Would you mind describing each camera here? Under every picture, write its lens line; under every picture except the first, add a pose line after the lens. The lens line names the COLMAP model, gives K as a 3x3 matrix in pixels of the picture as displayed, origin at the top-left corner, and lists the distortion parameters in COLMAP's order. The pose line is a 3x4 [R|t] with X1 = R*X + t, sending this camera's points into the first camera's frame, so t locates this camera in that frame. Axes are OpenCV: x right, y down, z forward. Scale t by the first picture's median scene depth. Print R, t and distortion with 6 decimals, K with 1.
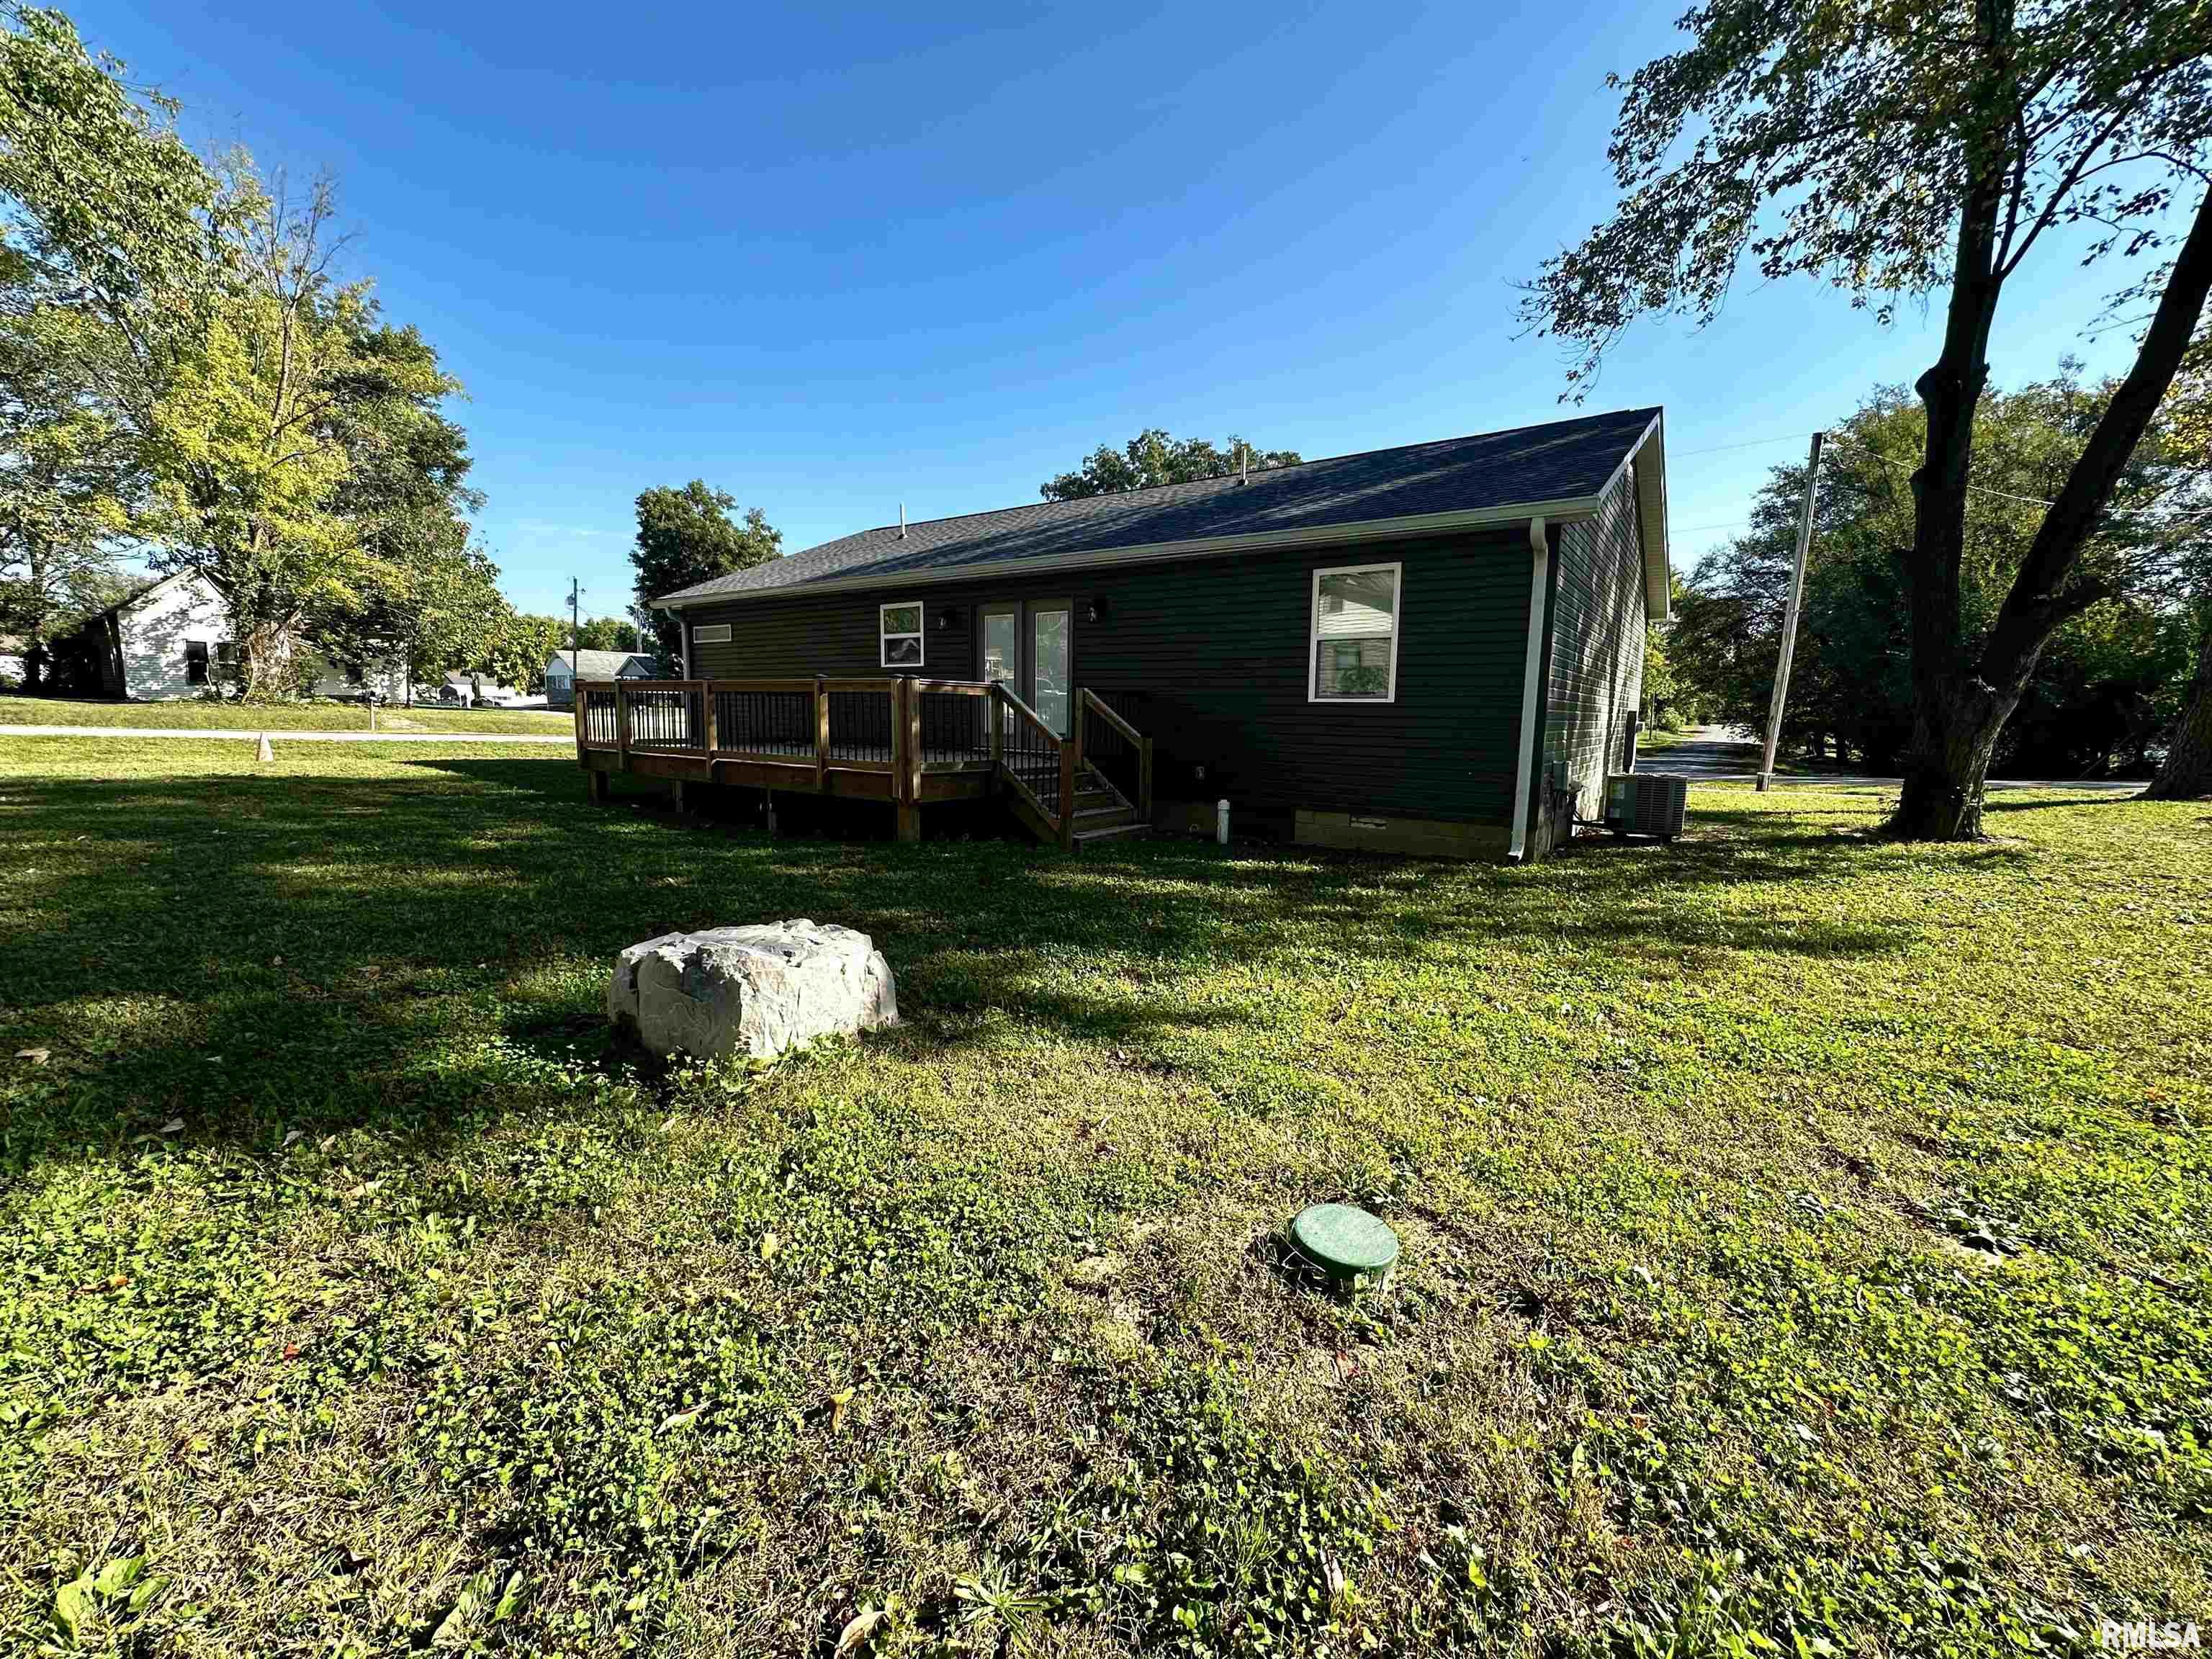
lens RADIAL K [[890.8, 0, 1107.0], [0, 890.8, 826.3], [0, 0, 1]] dist [-0.003138, 0.000108]
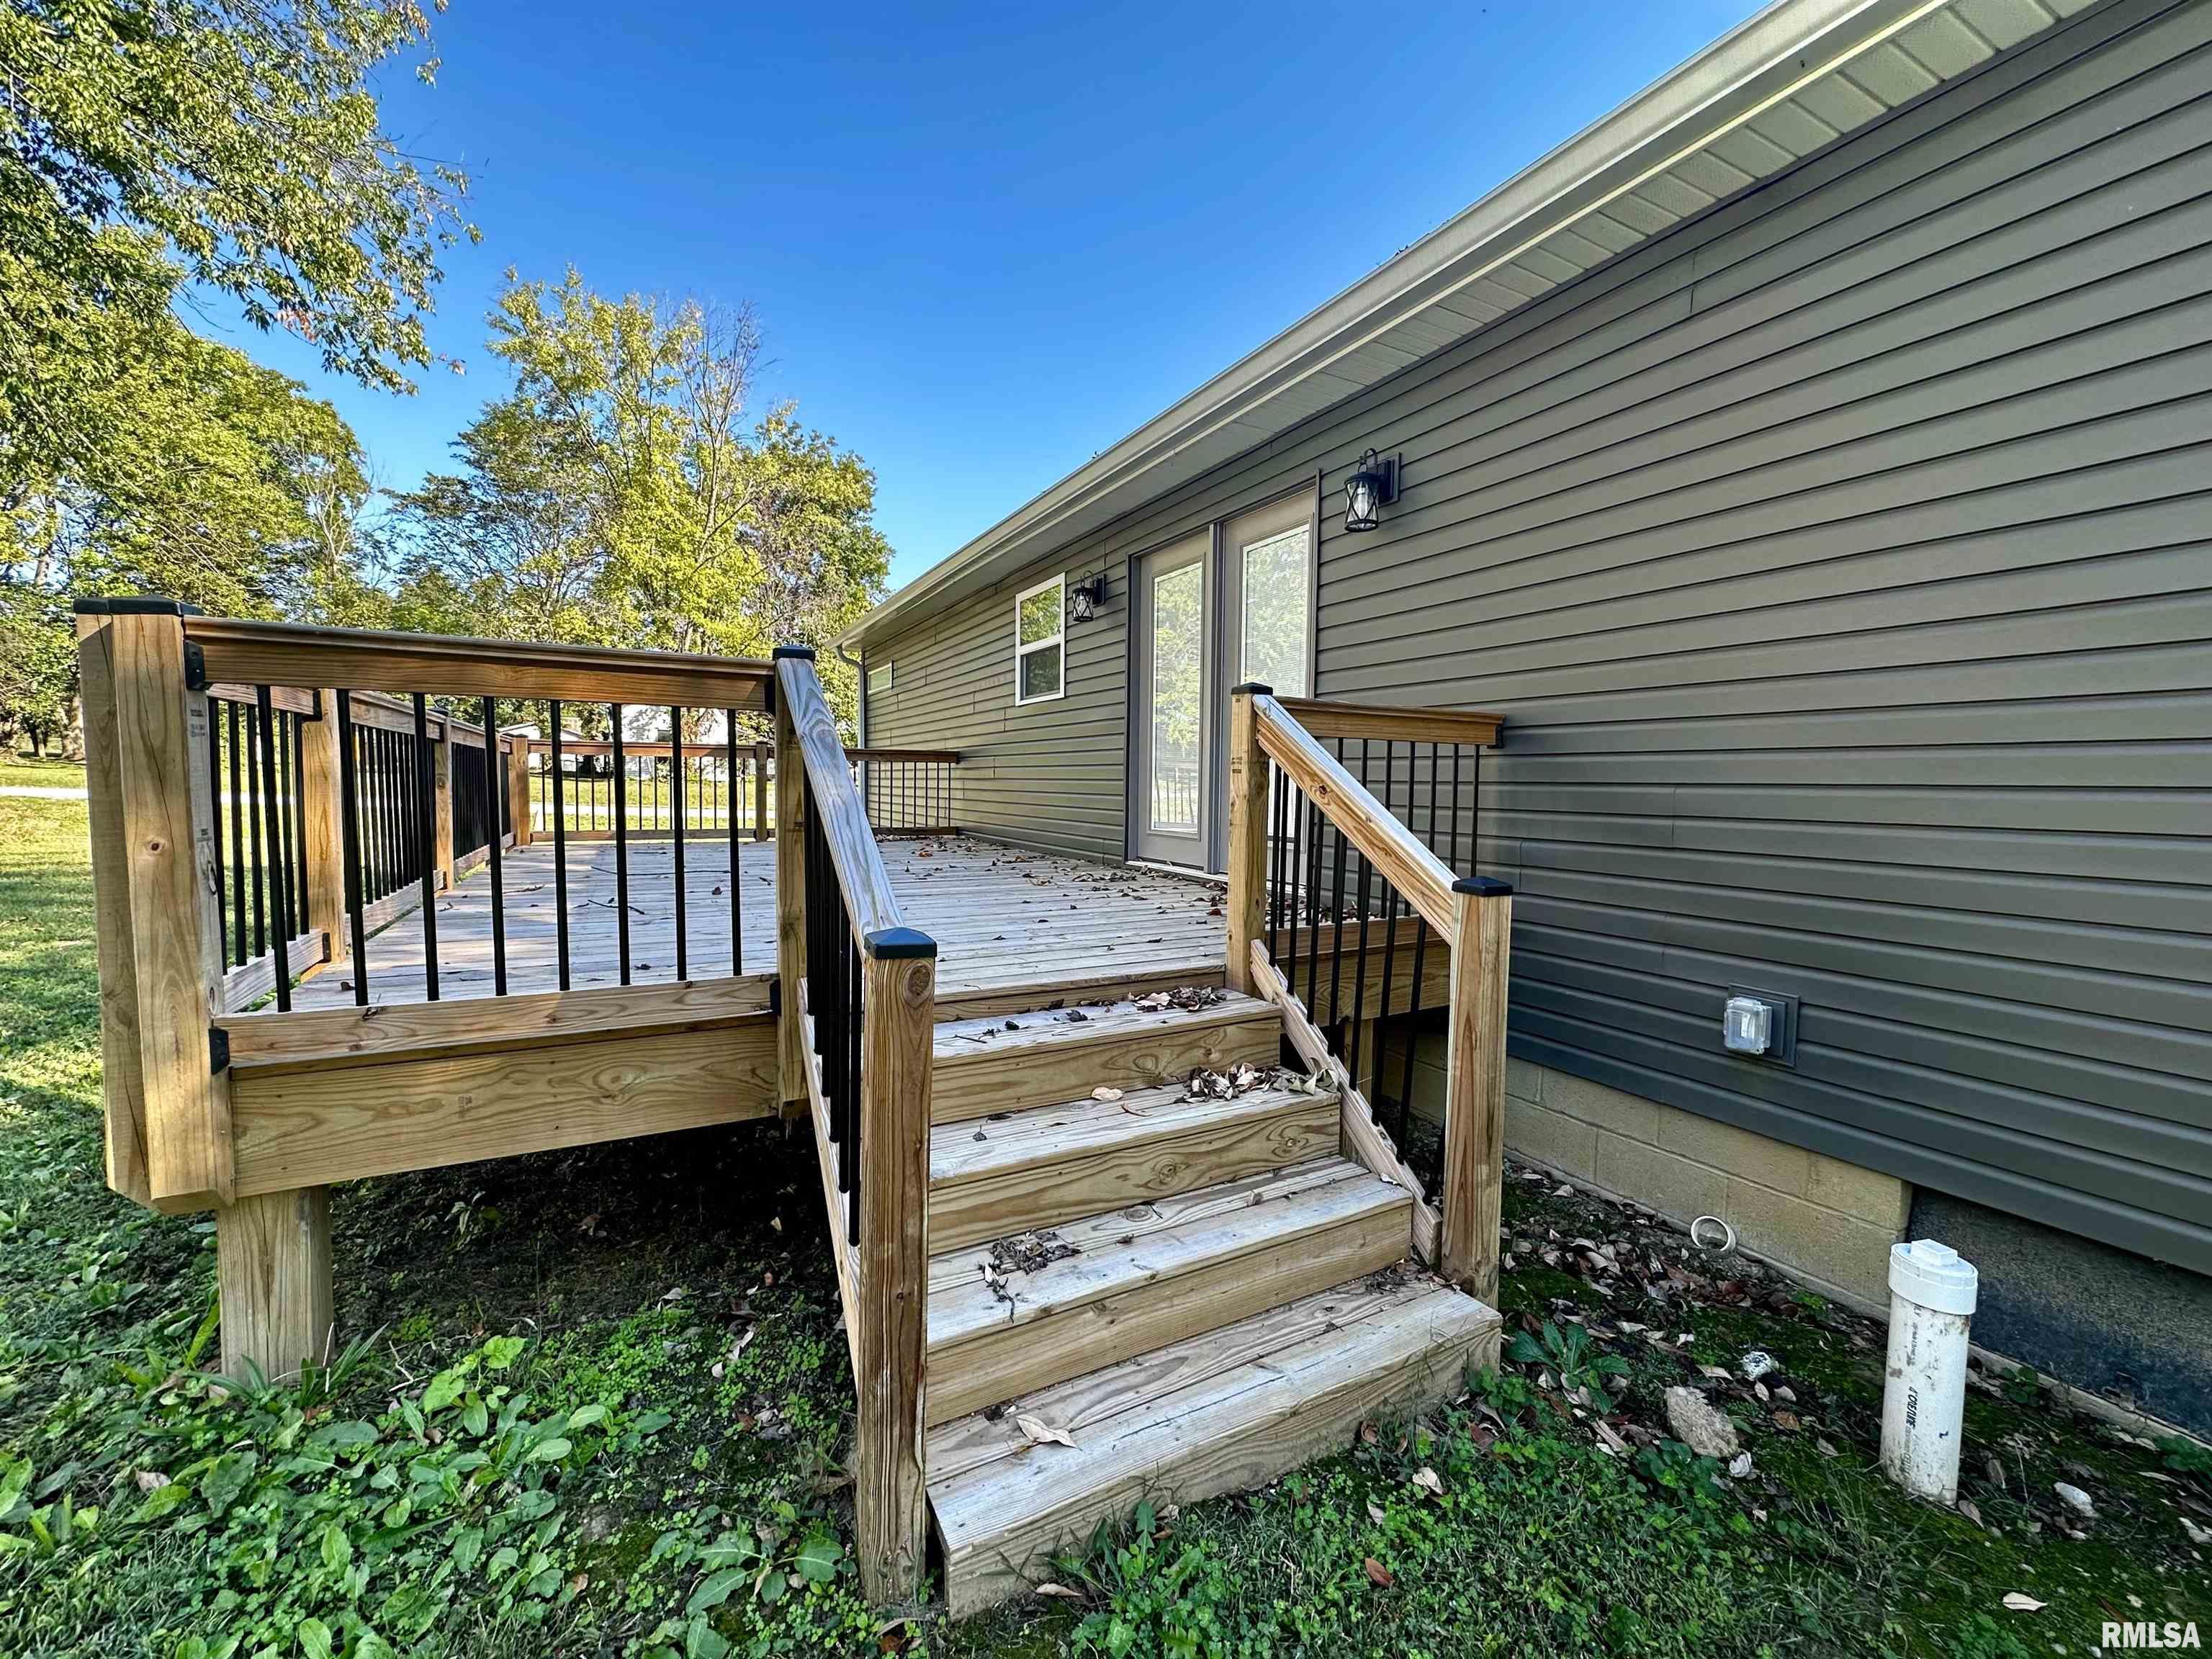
lens RADIAL K [[880.3, 0, 1106.9], [0, 880.3, 826.1], [0, 0, 1]] dist [-0.004037, 0.000456]
pose [[0.901022, 0.013208, -0.433572, 0.014316], [-0.048277, 0.996380, -0.069974, -0.026562], [0.431078, 0.083980, 0.898398, 0.211528]]
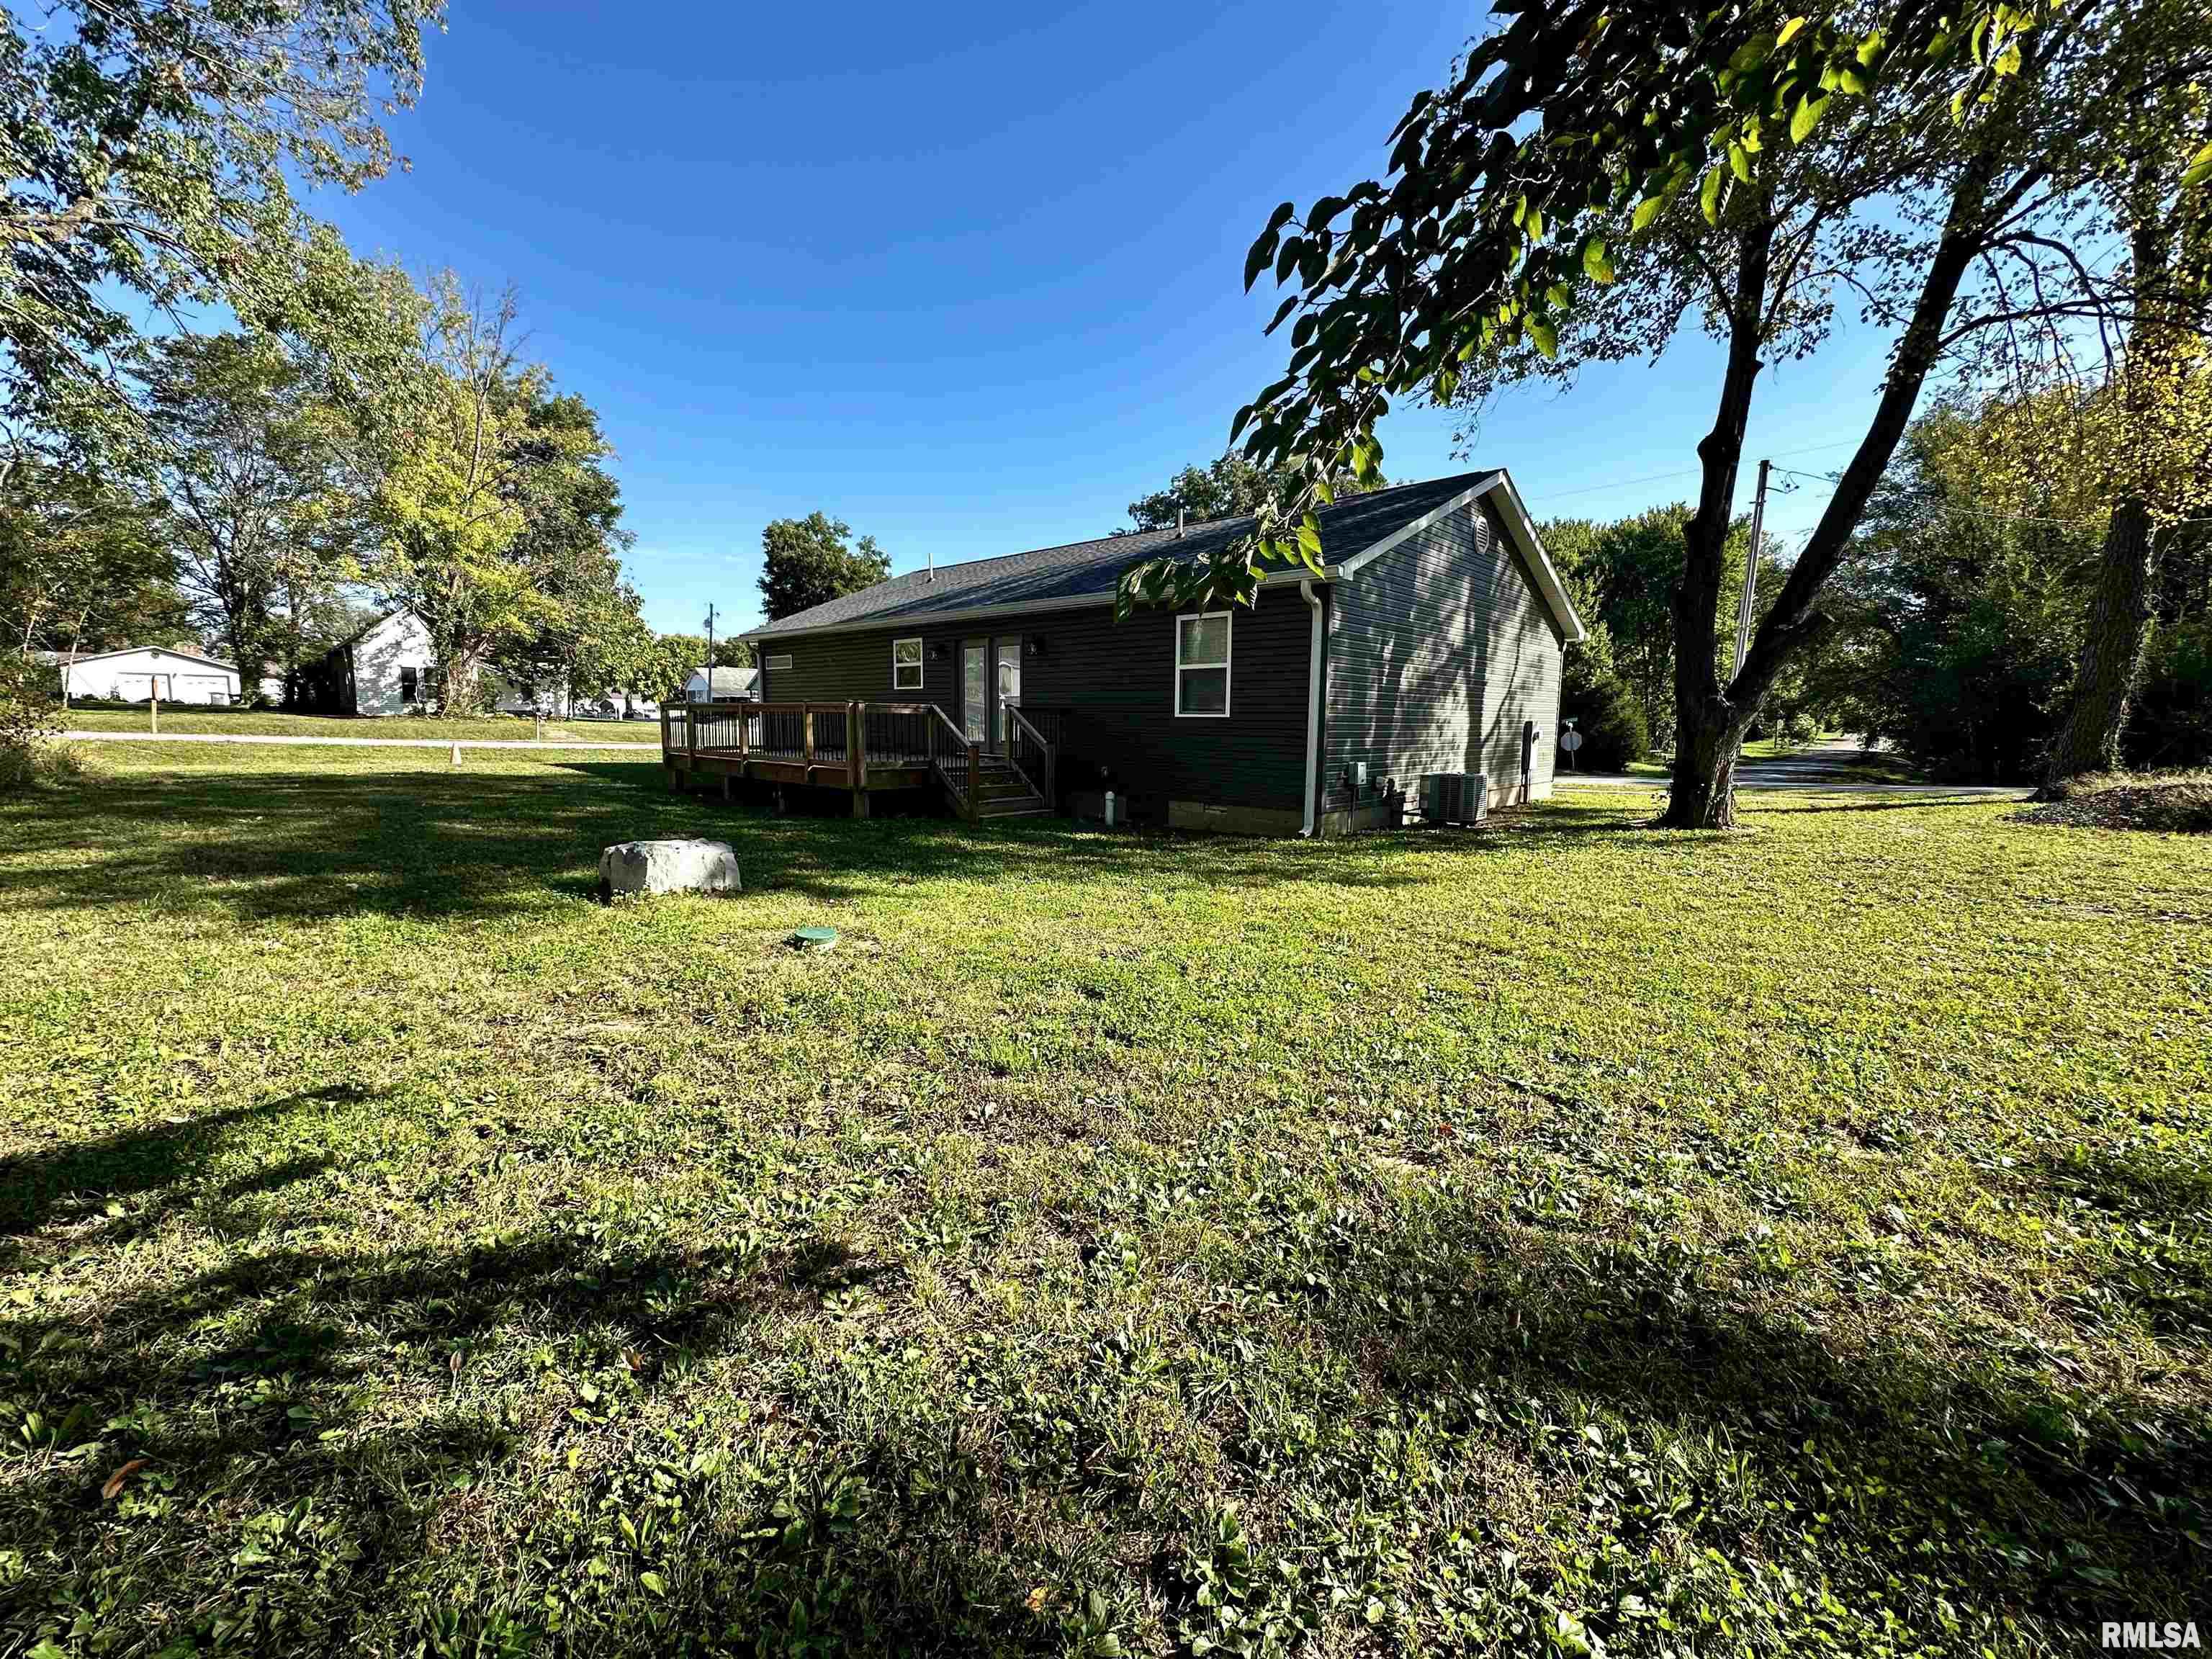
lens RADIAL K [[890.8, 0, 1107.0], [0, 890.8, 826.3], [0, 0, 1]] dist [-0.003138, 0.000108]
pose [[0.991753, 0.010830, -0.127709, 0.082077], [-0.012071, 0.999887, -0.008947, 0.009205], [0.127598, 0.010415, 0.991771, -0.084029]]
